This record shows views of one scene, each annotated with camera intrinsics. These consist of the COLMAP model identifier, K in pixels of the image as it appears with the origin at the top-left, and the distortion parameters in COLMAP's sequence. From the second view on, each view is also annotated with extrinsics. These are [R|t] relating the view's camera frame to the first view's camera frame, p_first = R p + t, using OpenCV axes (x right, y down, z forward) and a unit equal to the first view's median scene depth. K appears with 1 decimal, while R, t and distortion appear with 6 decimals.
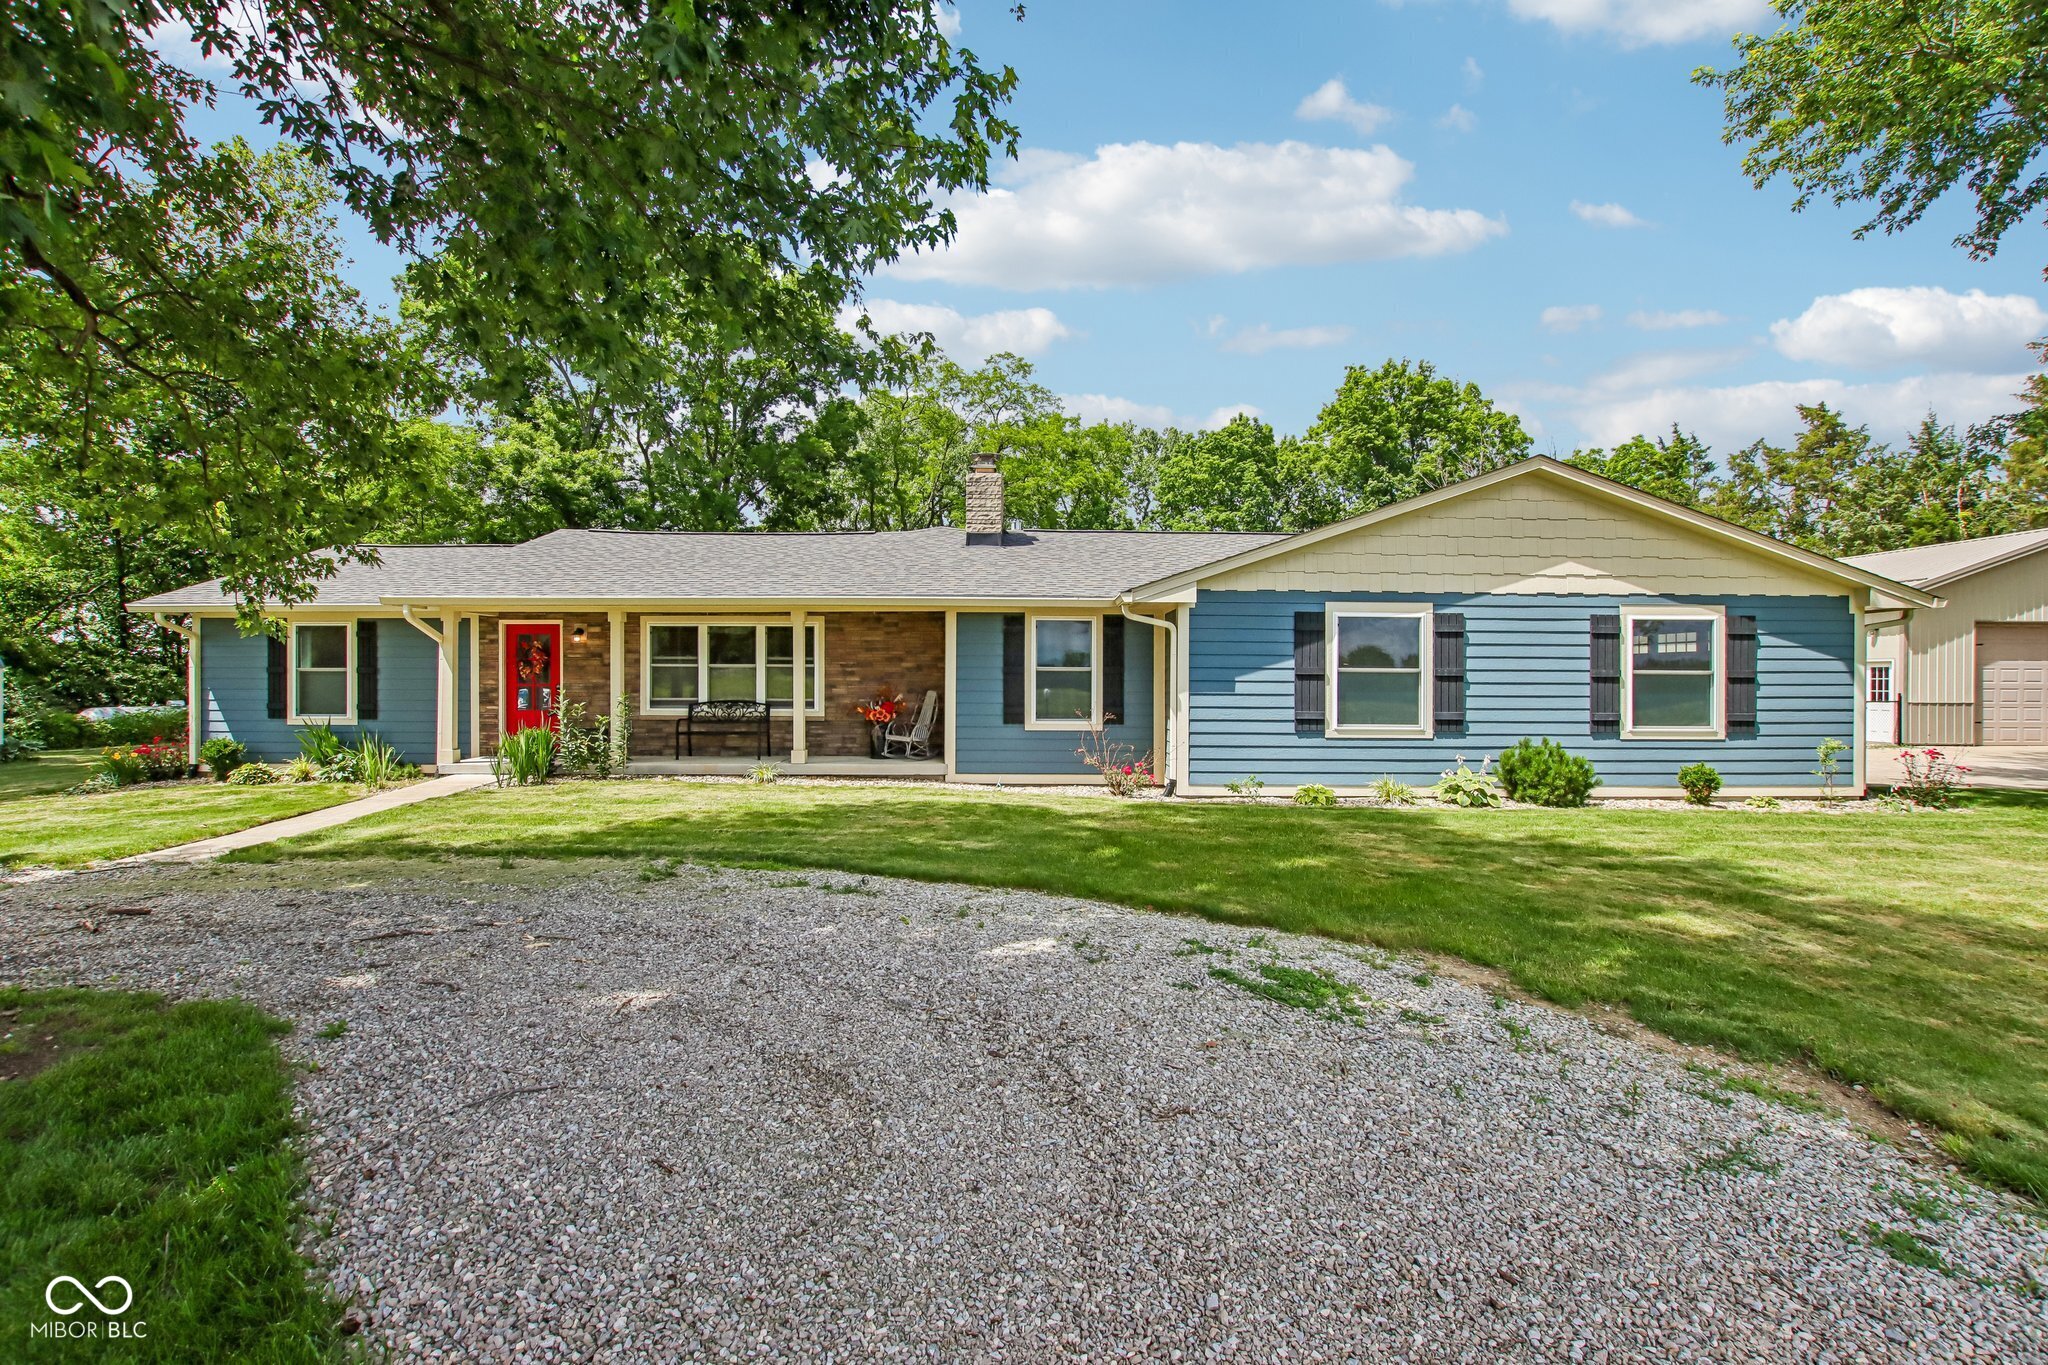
lens RADIAL K [[960.3, 0, 1024.0], [0, 960.3, 682.5], [0, 0, 1]] dist [-0.034995, 0.000462]
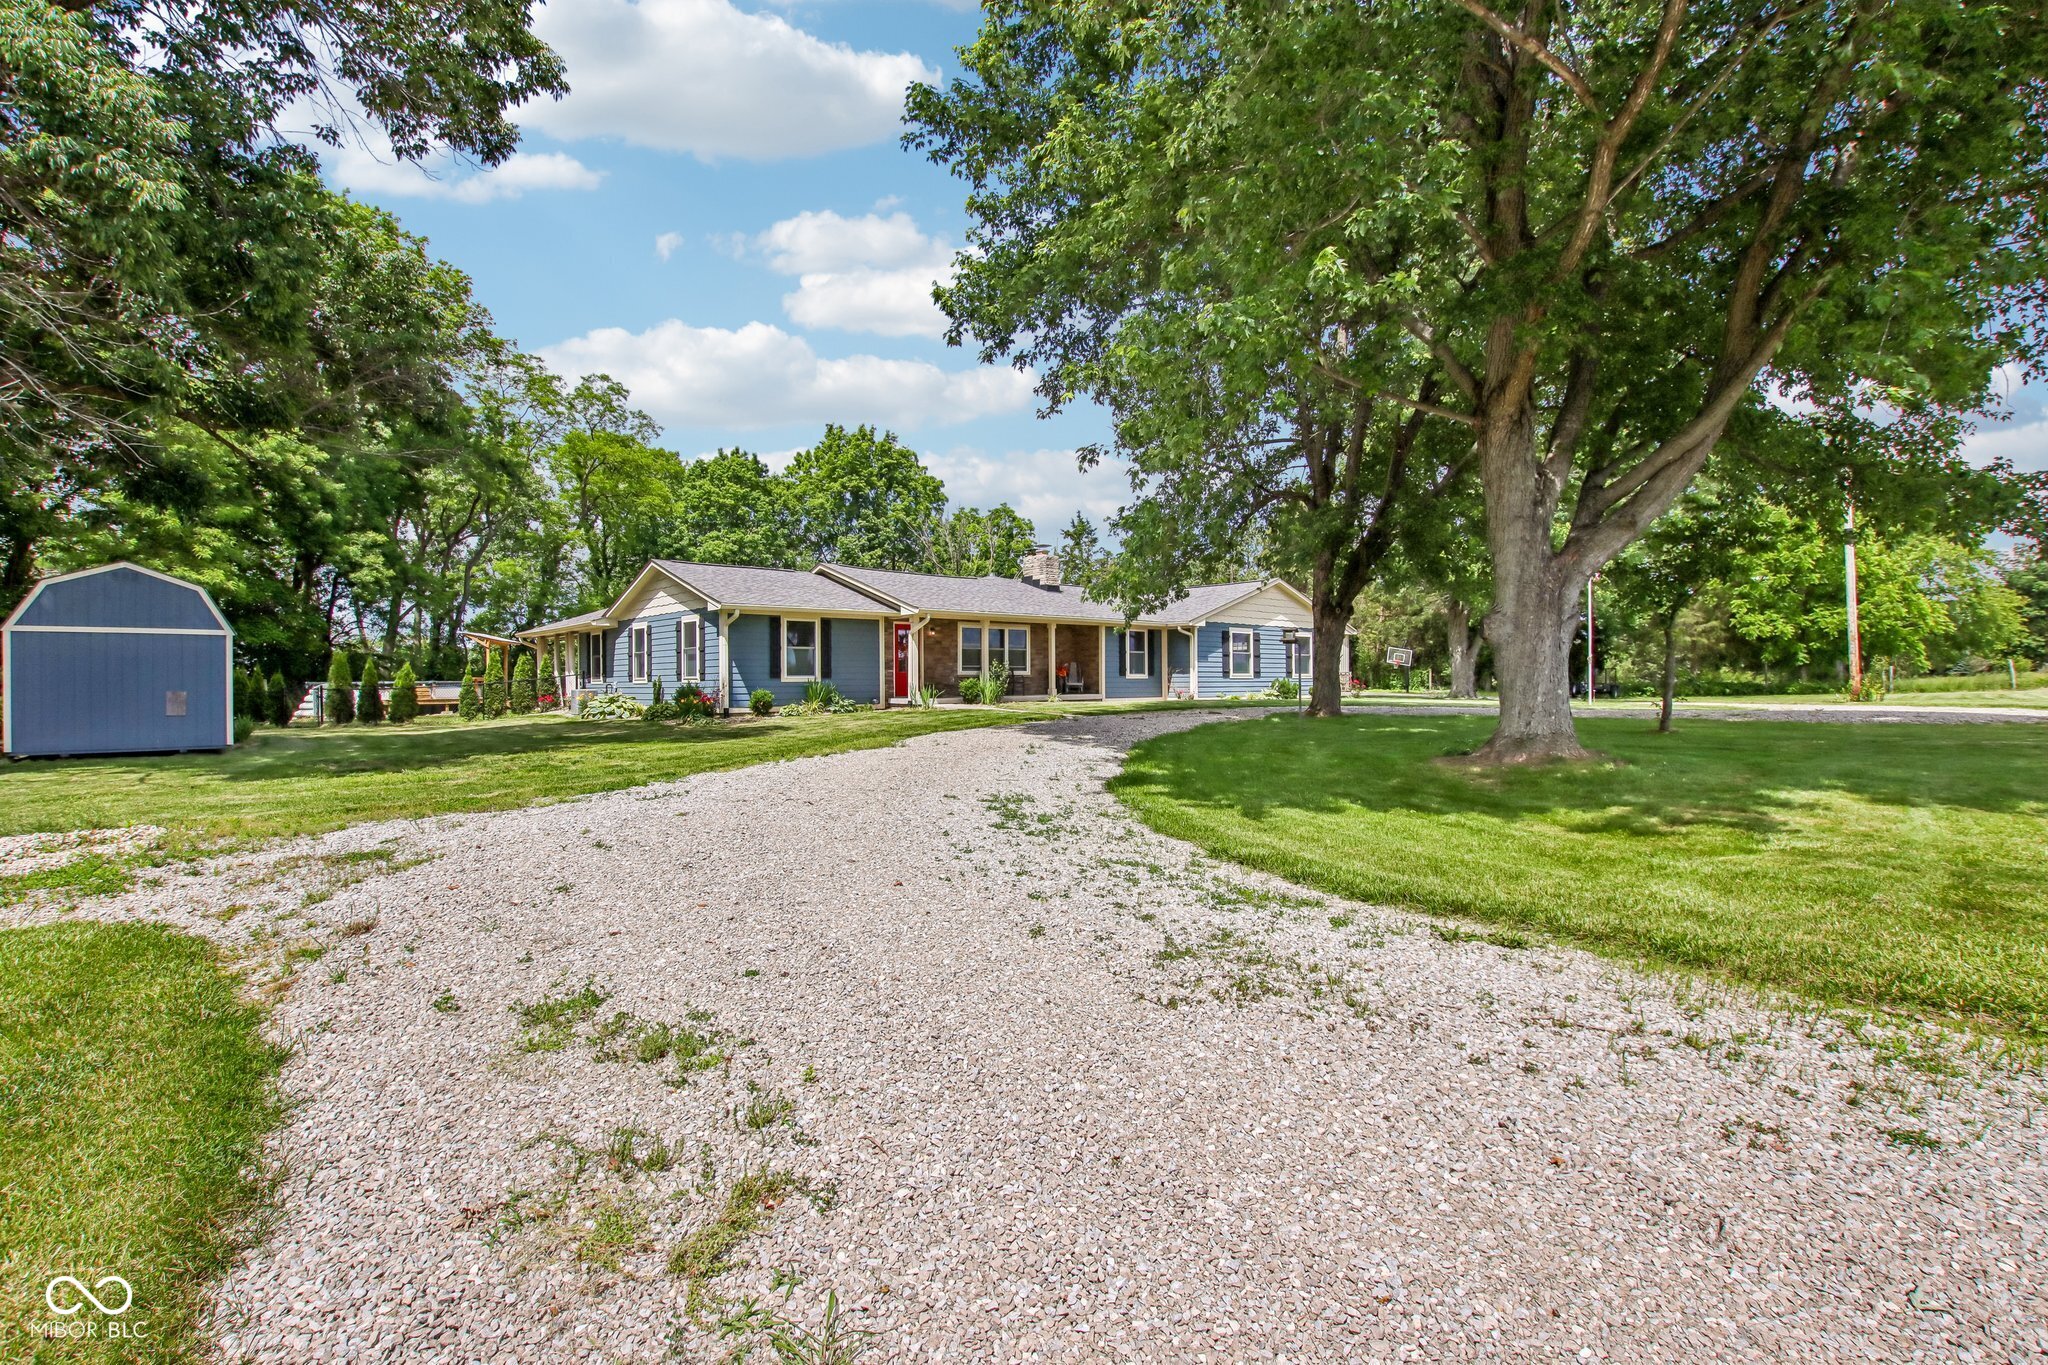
lens RADIAL K [[960.3, 0, 1024.0], [0, 960.3, 682.5], [0, 0, 1]] dist [-0.034995, 0.000462]
pose [[0.746083, -0.010005, 0.665777, -1.705457], [0.013941, 0.999903, -0.000596, 0.057271], [-0.665706, 0.009727, 0.746150, -0.548481]]
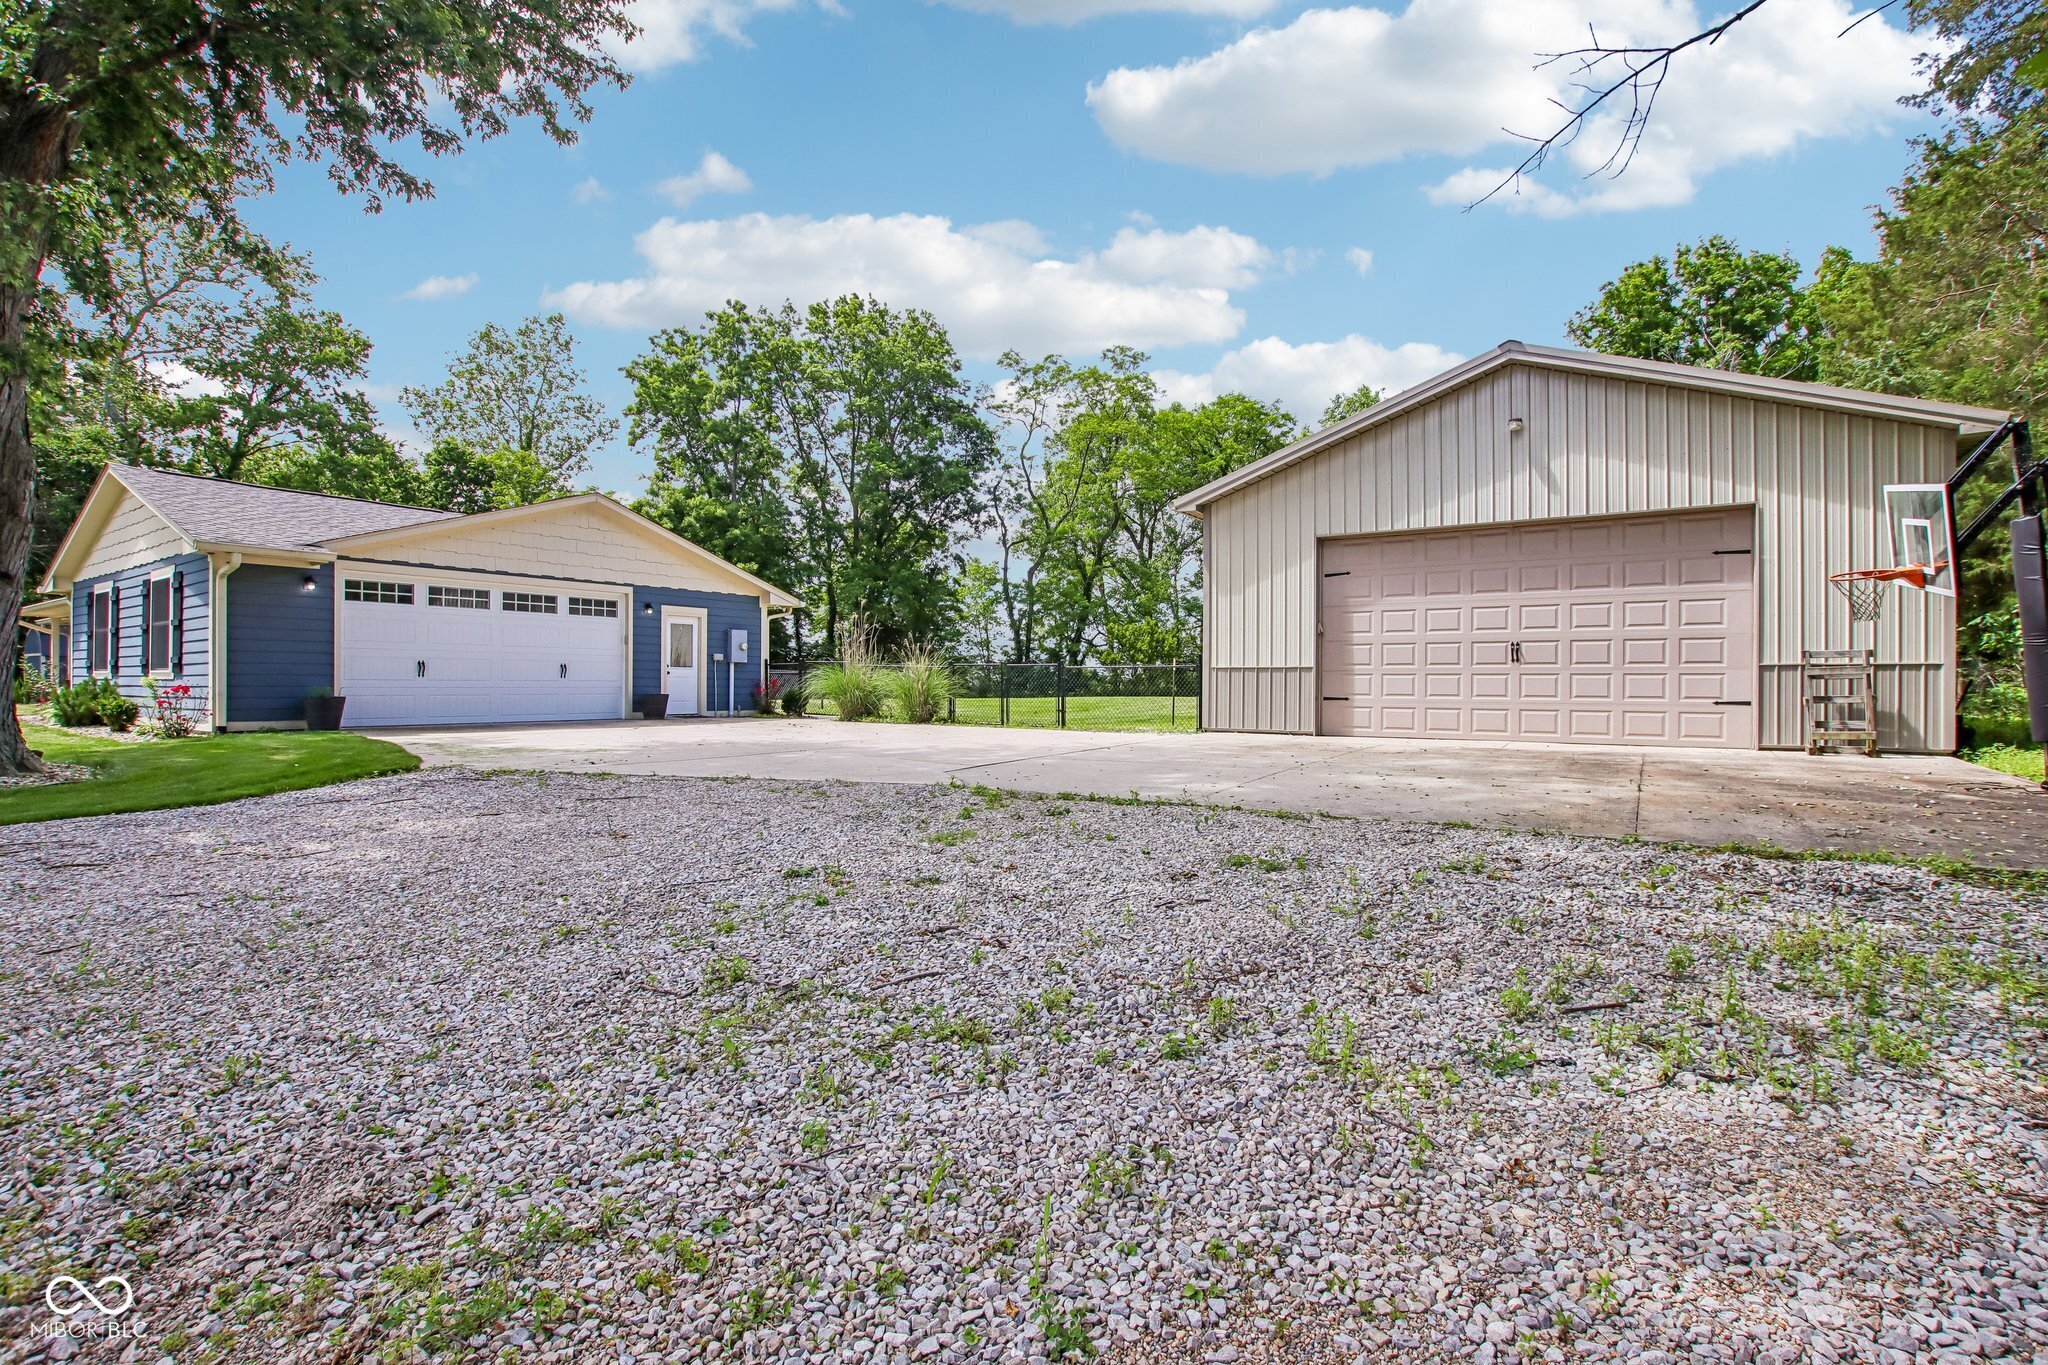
lens RADIAL K [[960.3, 0, 1024.0], [0, 960.3, 682.5], [0, 0, 1]] dist [-0.034995, 0.000462]
pose [[0.823963, -0.003863, -0.566631, 2.044087], [-0.002289, 0.999946, -0.010147, 0.066266], [0.566639, 0.009658, 0.823909, 0.593475]]
